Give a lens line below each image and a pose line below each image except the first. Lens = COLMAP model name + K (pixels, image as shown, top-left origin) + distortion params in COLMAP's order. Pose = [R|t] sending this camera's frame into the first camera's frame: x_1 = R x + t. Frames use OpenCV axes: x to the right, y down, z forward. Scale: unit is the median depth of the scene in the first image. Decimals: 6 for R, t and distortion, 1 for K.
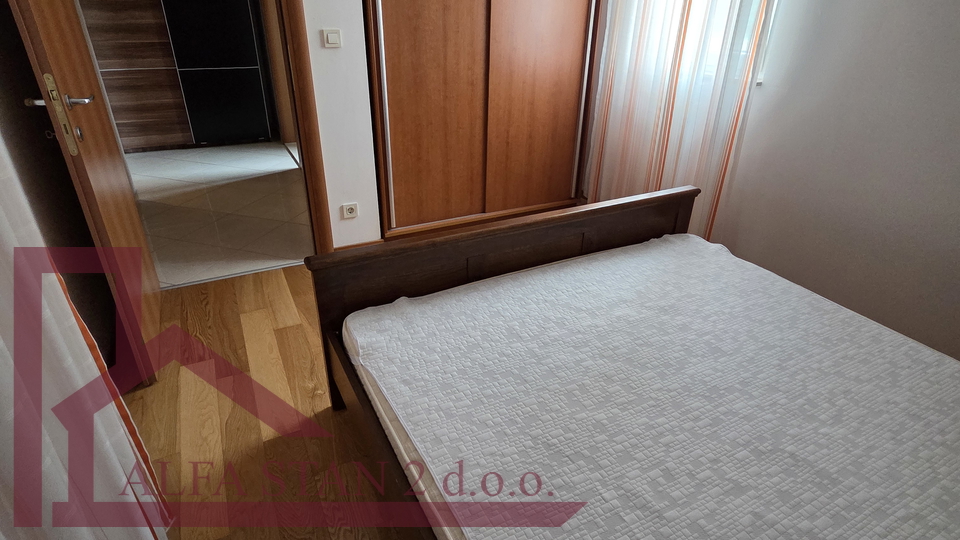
lens RADIAL K [[524.9, 0, 481.1], [0, 524.9, 270.0], [0, 0, 1]] dist [-0.002689, 0.001014]
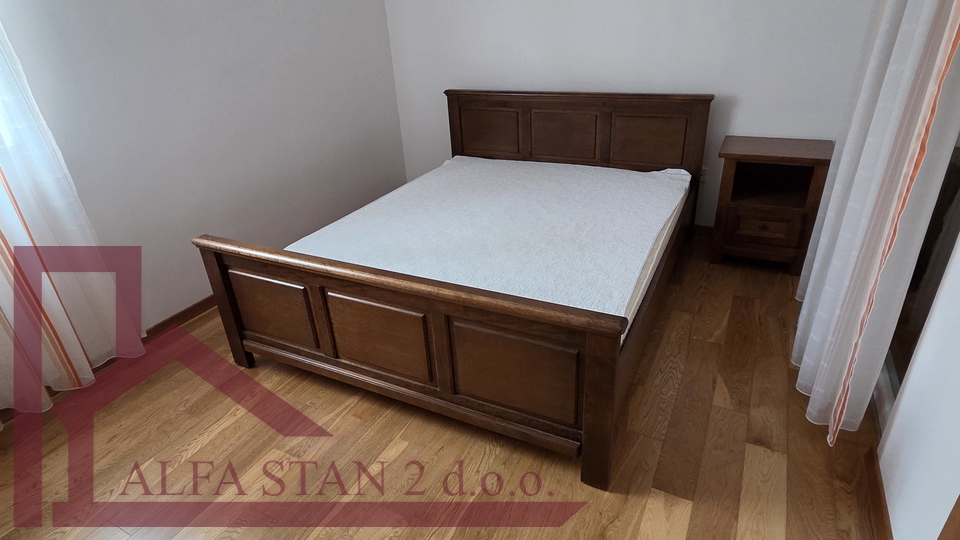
lens RADIAL K [[524.9, 0, 481.8], [0, 524.9, 269.2], [0, 0, 1]] dist [-0.002689, 0.001014]
pose [[-0.583937, -0.354638, 0.730239, -0.972294], [0.415595, 0.642121, 0.644175, -0.888992], [-0.697351, 0.679641, -0.227572, 1.601524]]
